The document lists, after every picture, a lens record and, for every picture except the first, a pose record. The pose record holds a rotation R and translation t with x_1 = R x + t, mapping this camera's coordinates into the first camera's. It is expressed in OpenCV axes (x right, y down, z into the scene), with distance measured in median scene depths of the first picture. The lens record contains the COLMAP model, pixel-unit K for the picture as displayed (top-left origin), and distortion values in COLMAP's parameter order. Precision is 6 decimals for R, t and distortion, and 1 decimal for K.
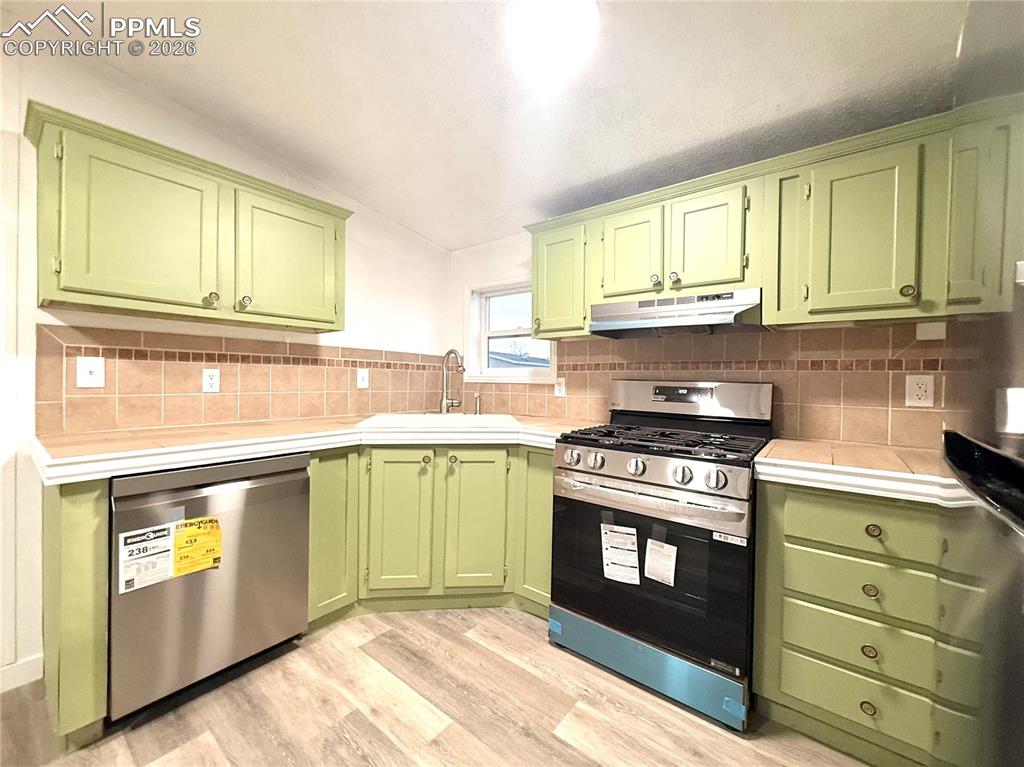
lens RADIAL K [[409.0, 0, 514.6], [0, 409.0, 382.5], [0, 0, 1]] dist [0.000022, 0.000156]
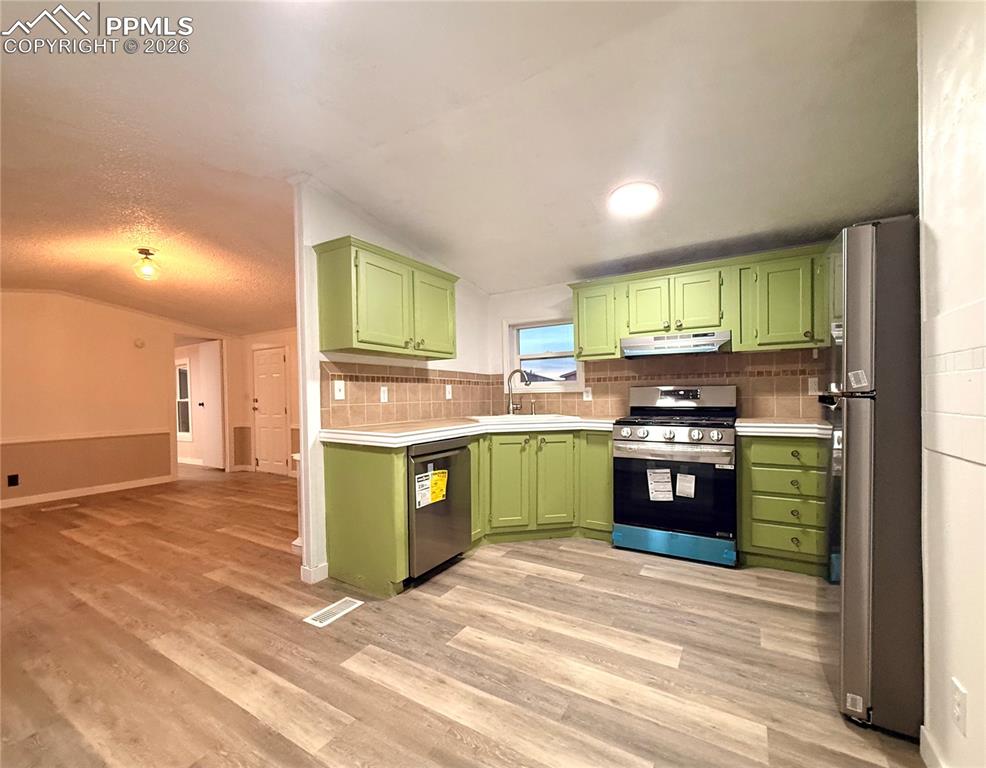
lens RADIAL K [[431.4, 0, 474.8], [0, 431.4, 402.2], [0, 0, 1]] dist [-0.000101, -0.000062]
pose [[0.994761, -0.032637, 0.096883, -0.613684], [0.032157, 0.999462, 0.006508, 0.025323], [-0.097044, -0.003358, 0.995274, -0.663849]]
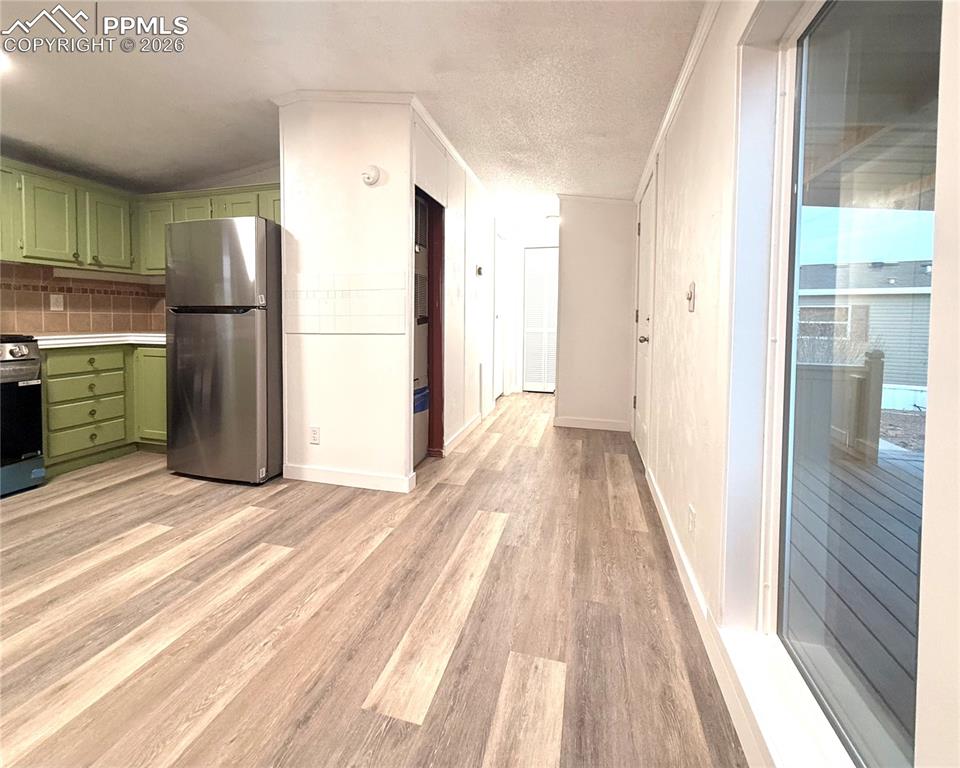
lens RADIAL K [[411.1, 0, 479.5], [0, 411.1, 331.0], [0, 0, 1]] dist [-0.000591, -0.000094]
pose [[-0.389158, -0.047450, 0.919948, -1.427442], [-0.001315, 0.998700, 0.050956, 0.046780], [-0.921170, 0.018620, -0.388714, -0.089592]]
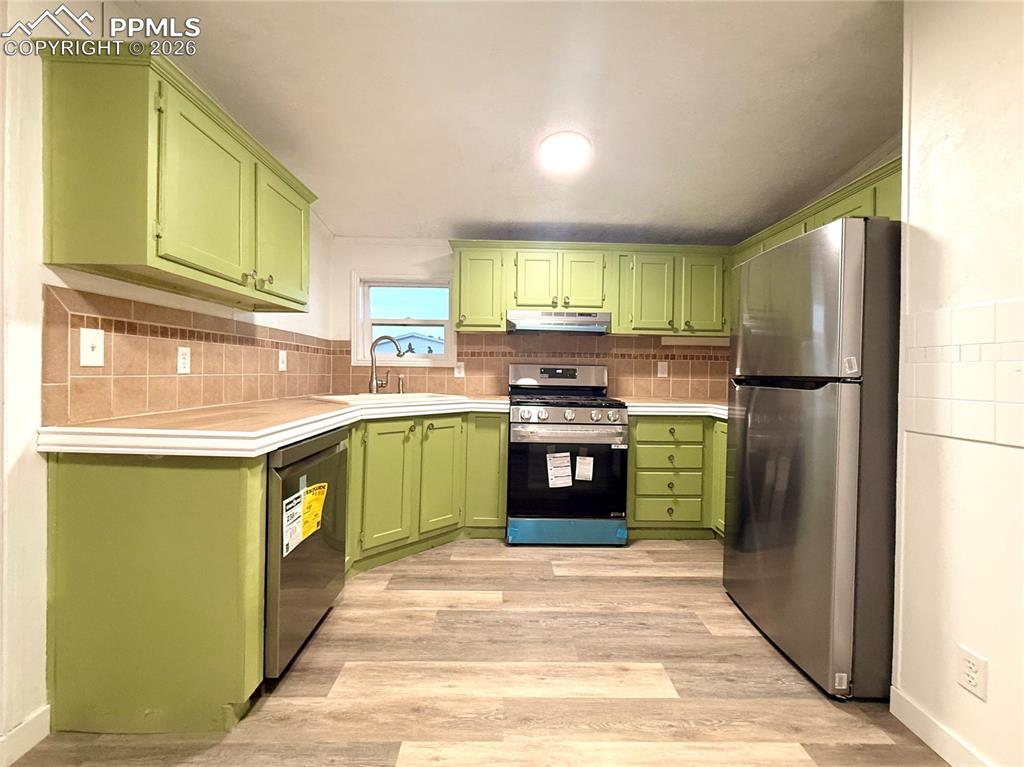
lens RADIAL K [[425.8, 0, 514.8], [0, 425.8, 374.0], [0, 0, 1]] dist [-0.000890, 0.000171]
pose [[0.774036, -0.007203, 0.633100, -0.838489], [0.002423, 0.999962, 0.008415, 0.020179], [-0.633137, -0.004979, 0.774024, -0.170686]]
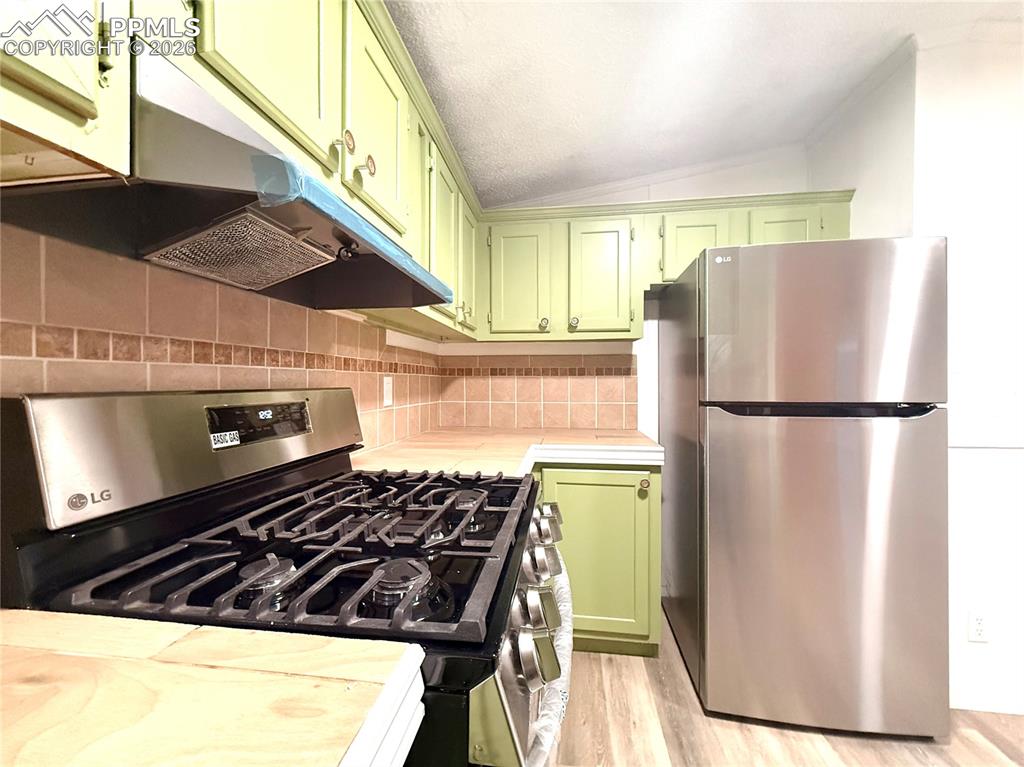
lens RADIAL K [[409.0, 0, 514.6], [0, 409.0, 382.5], [0, 0, 1]] dist [0.000022, 0.000156]
pose [[-0.505852, -0.017208, 0.862448, -0.101854], [0.004661, 0.999732, 0.022680, -0.023056], [-0.862607, 0.015492, -0.505637, 1.105730]]
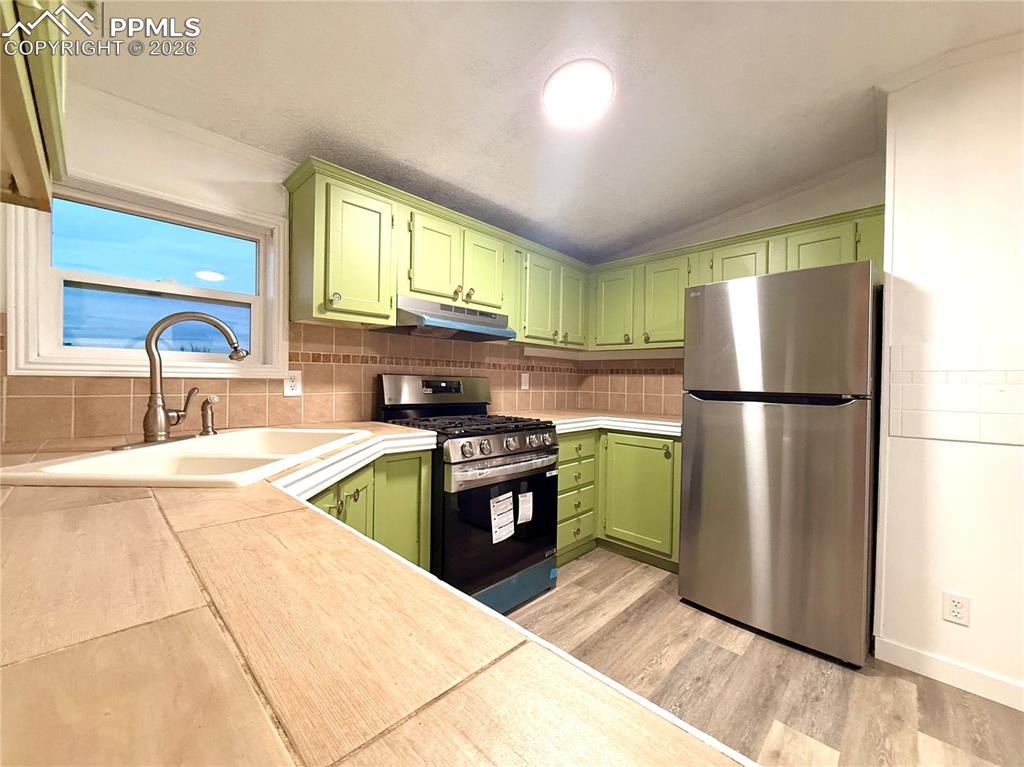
lens RADIAL K [[405.4, 0, 512.0], [0, 405.4, 383.5], [0, 0, 1]] dist [-0.000568, 0.000029]
pose [[0.109735, -0.017734, 0.993803, -0.833787], [-0.004246, 0.999823, 0.018310, -0.004493], [-0.993952, -0.006229, 0.109641, 0.746328]]
